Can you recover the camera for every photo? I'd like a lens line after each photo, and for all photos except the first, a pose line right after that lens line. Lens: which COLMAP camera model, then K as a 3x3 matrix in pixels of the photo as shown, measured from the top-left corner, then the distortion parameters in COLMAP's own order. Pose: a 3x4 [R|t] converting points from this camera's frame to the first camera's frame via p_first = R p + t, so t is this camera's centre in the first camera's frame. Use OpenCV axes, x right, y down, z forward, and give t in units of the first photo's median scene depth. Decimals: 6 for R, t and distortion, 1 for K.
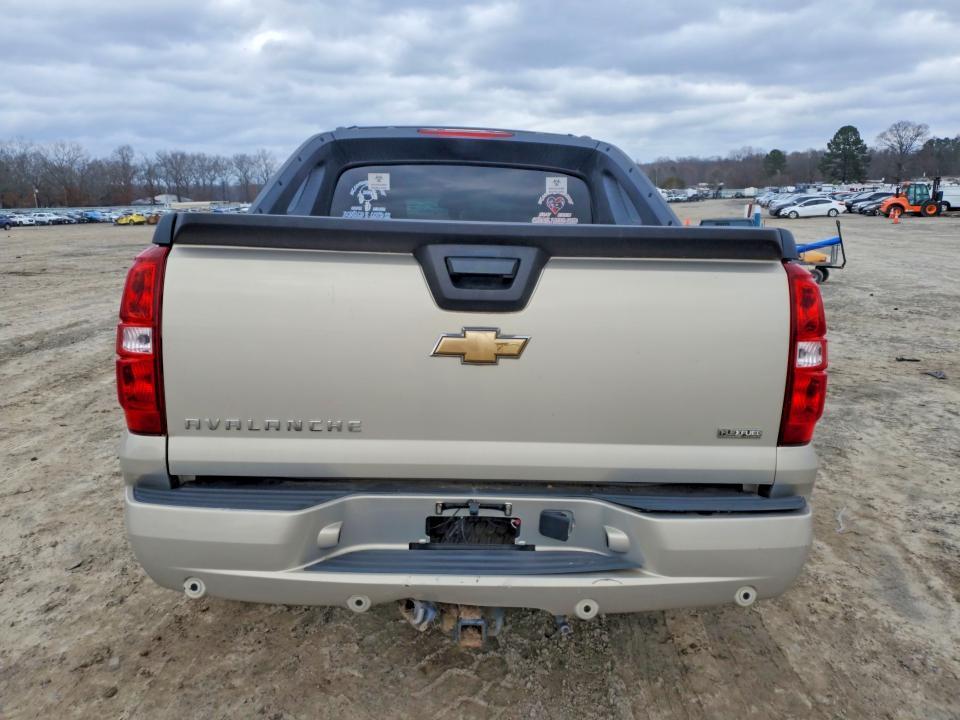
lens RADIAL K [[742.1, 0, 468.2], [0, 742.1, 358.1], [0, 0, 1]] dist [0.002071, 0.023720]
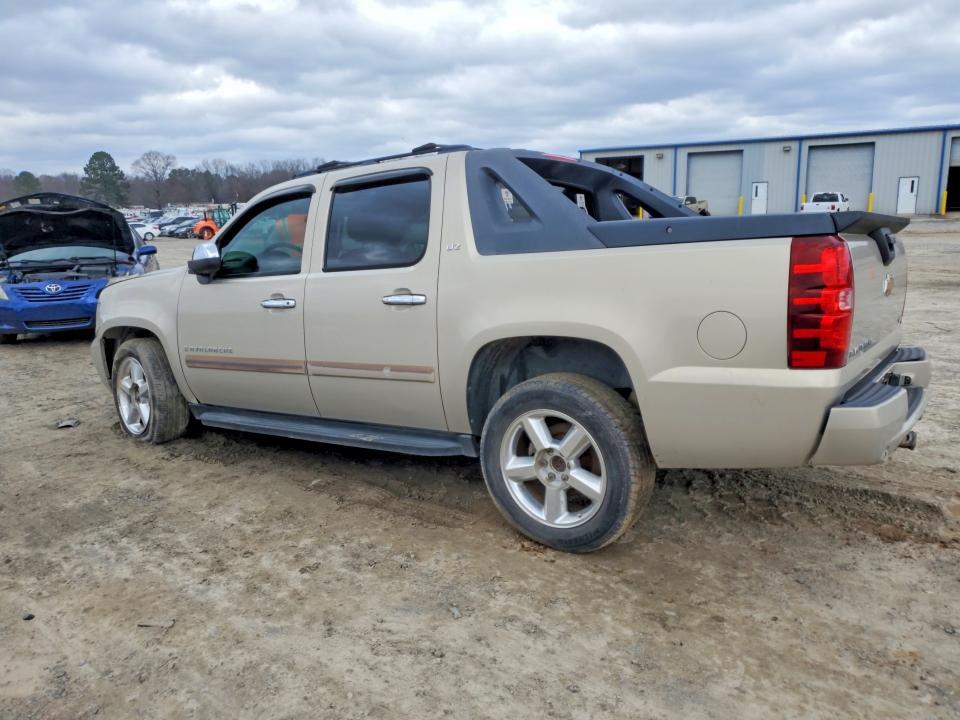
lens RADIAL K [[742.1, 0, 486.0], [0, 742.1, 378.5], [0, 0, 1]] dist [0.002071, 0.023720]
pose [[0.600552, -0.177607, 0.779611, -1.468994], [0.182750, 0.979699, 0.082415, -0.086756], [-0.778422, 0.092979, 0.620818, 0.487247]]
